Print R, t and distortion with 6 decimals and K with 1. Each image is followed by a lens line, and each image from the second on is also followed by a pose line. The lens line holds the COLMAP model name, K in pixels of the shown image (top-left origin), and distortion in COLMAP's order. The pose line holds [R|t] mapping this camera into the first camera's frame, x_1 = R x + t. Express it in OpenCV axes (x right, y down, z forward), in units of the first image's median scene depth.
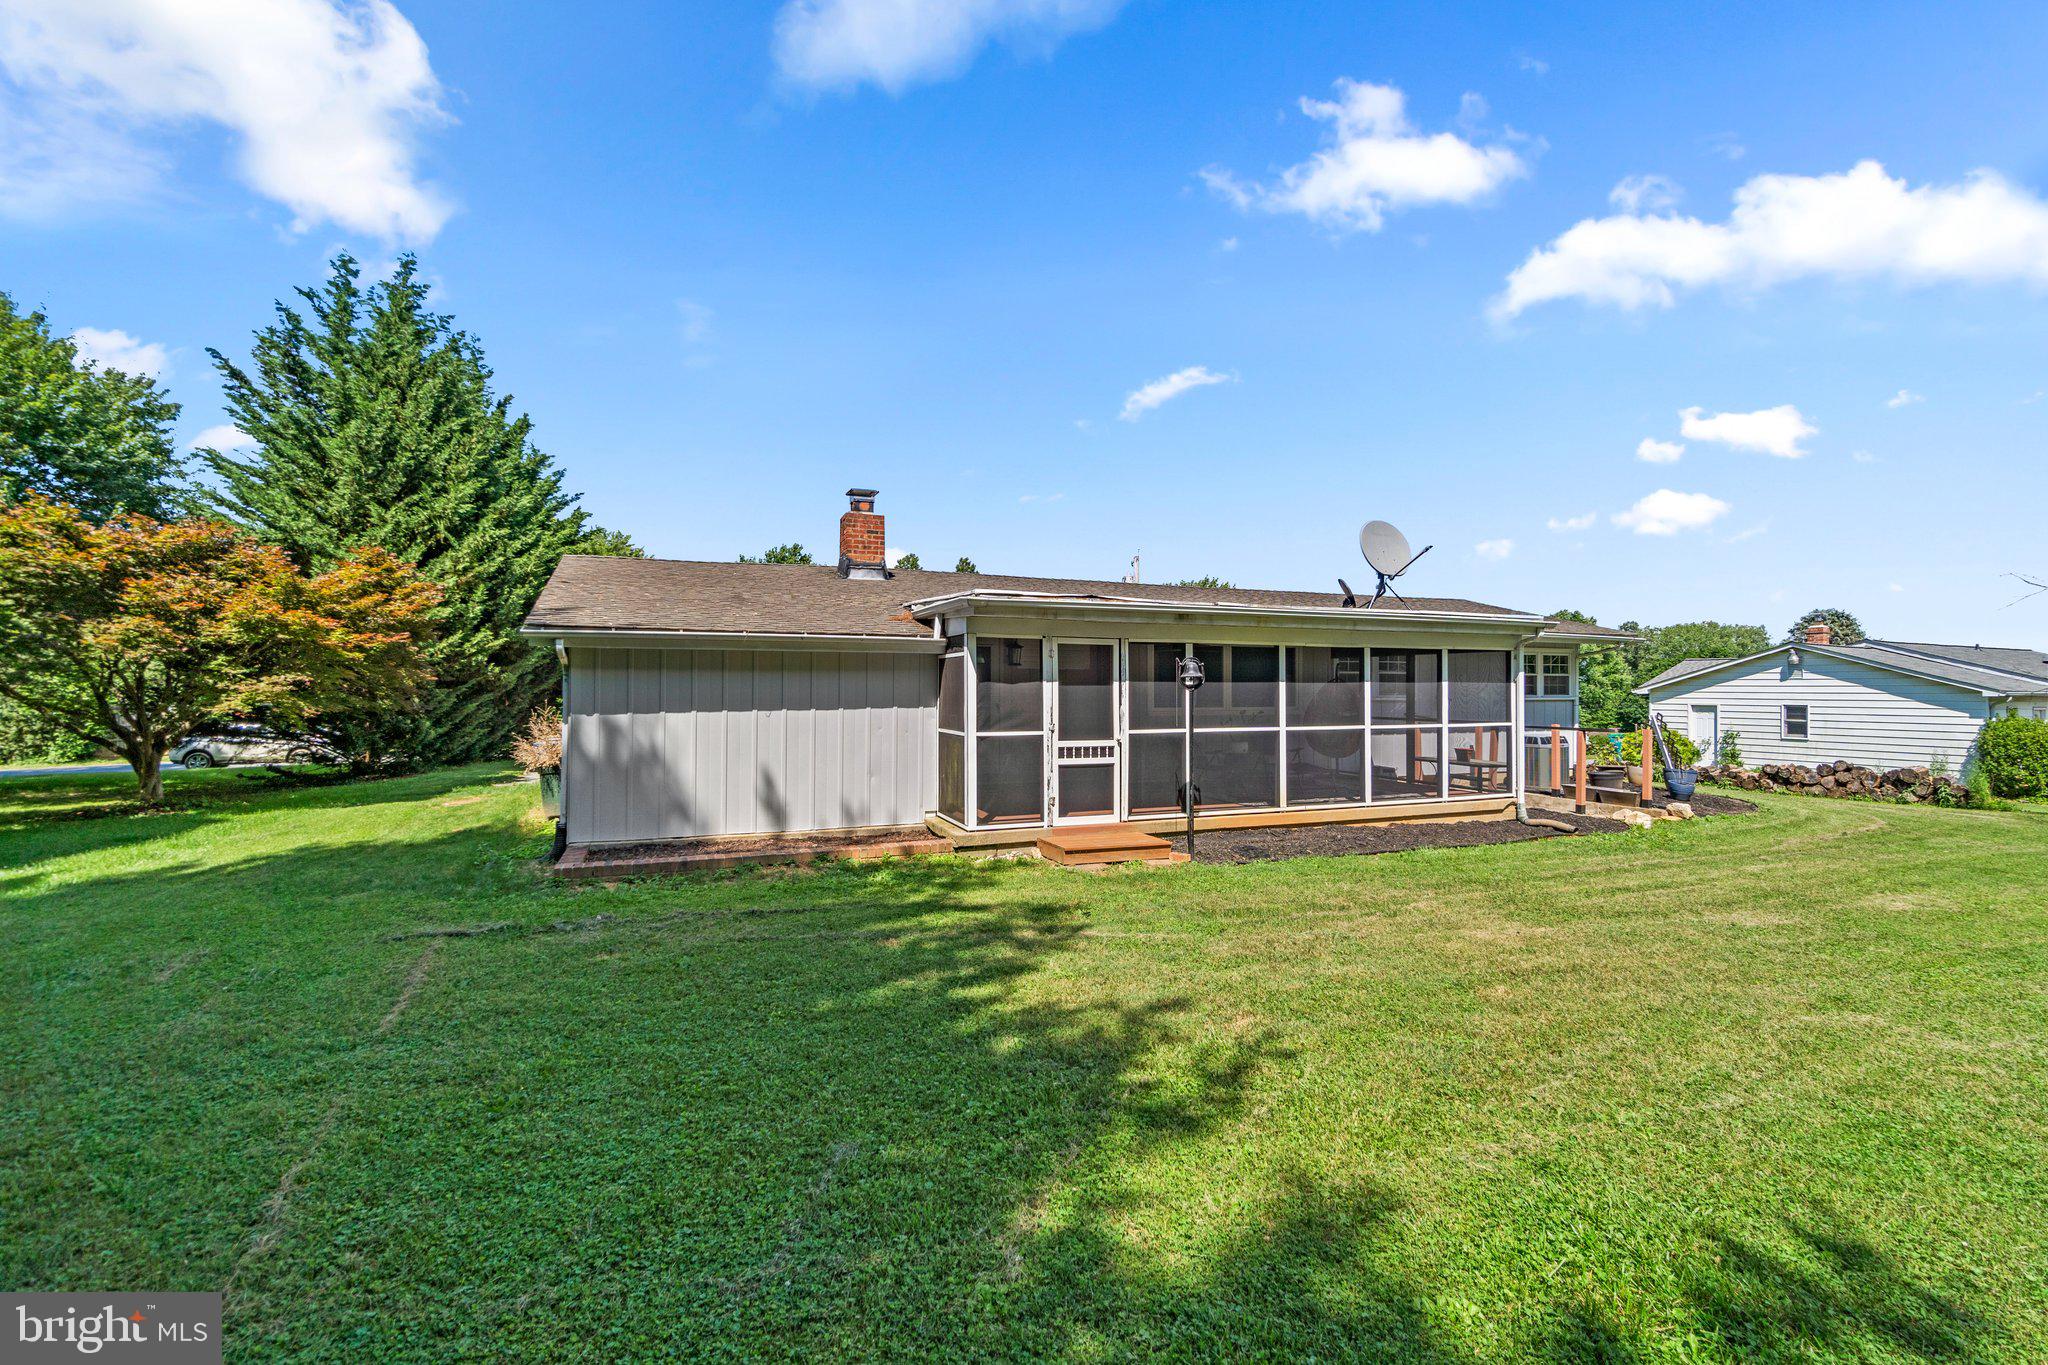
lens RADIAL K [[863.5, 0, 1005.9], [0, 863.5, 669.6], [0, 0, 1]] dist [-0.000855, -0.000201]
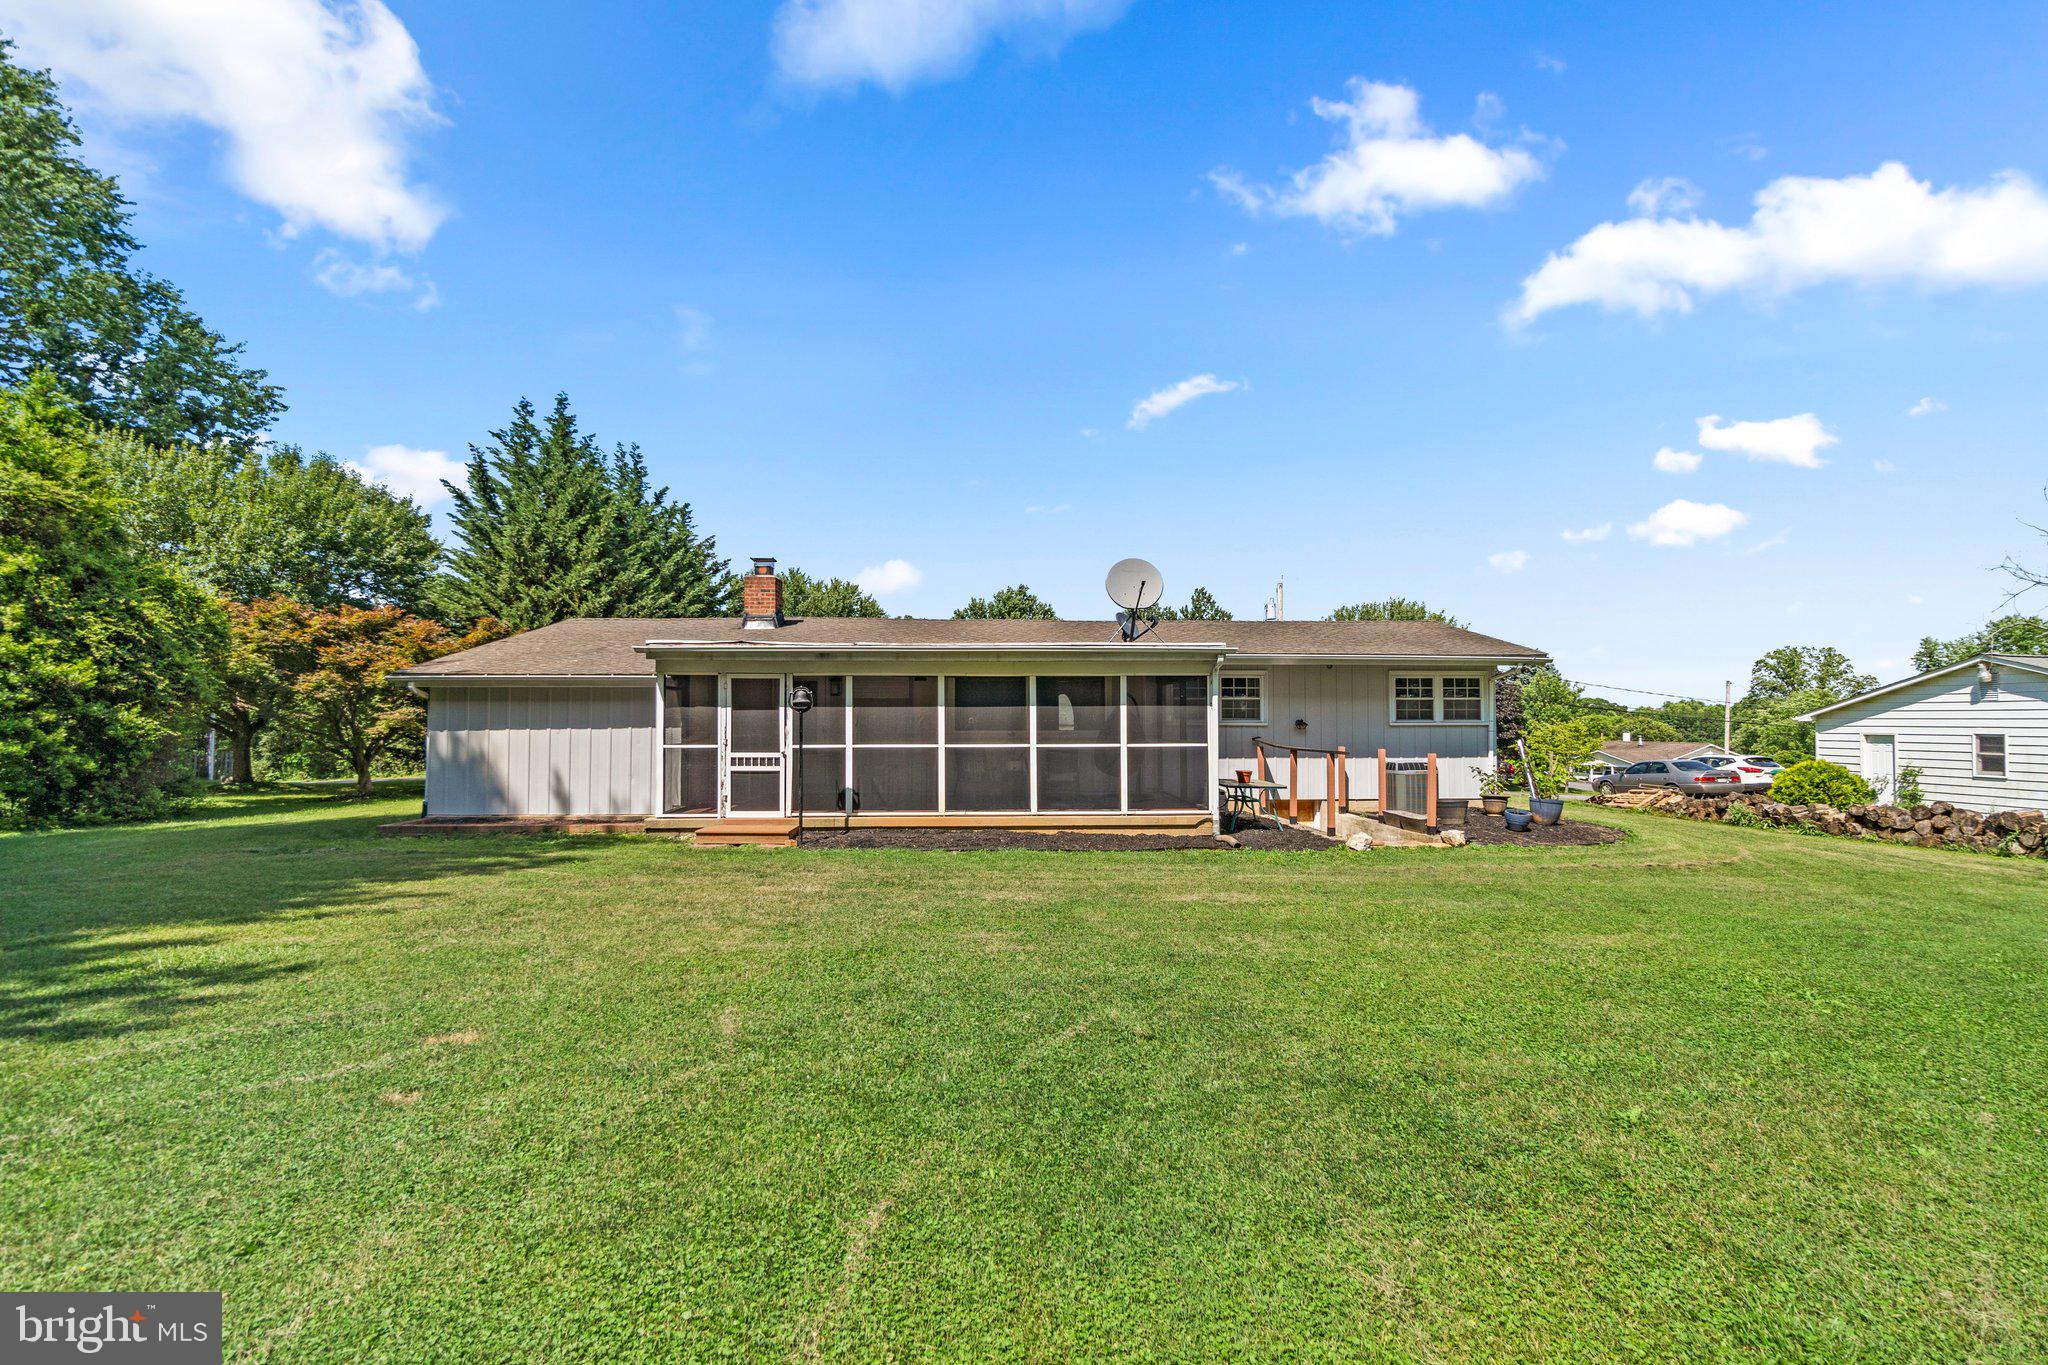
lens RADIAL K [[882.3, 0, 1021.2], [0, 882.3, 671.3], [0, 0, 1]] dist [-0.000430, 0.000033]
pose [[0.946904, -0.021052, -0.320827, 0.710601], [0.009783, 0.999279, -0.036697, 0.009993], [0.321368, 0.031610, 0.946427, -0.102540]]
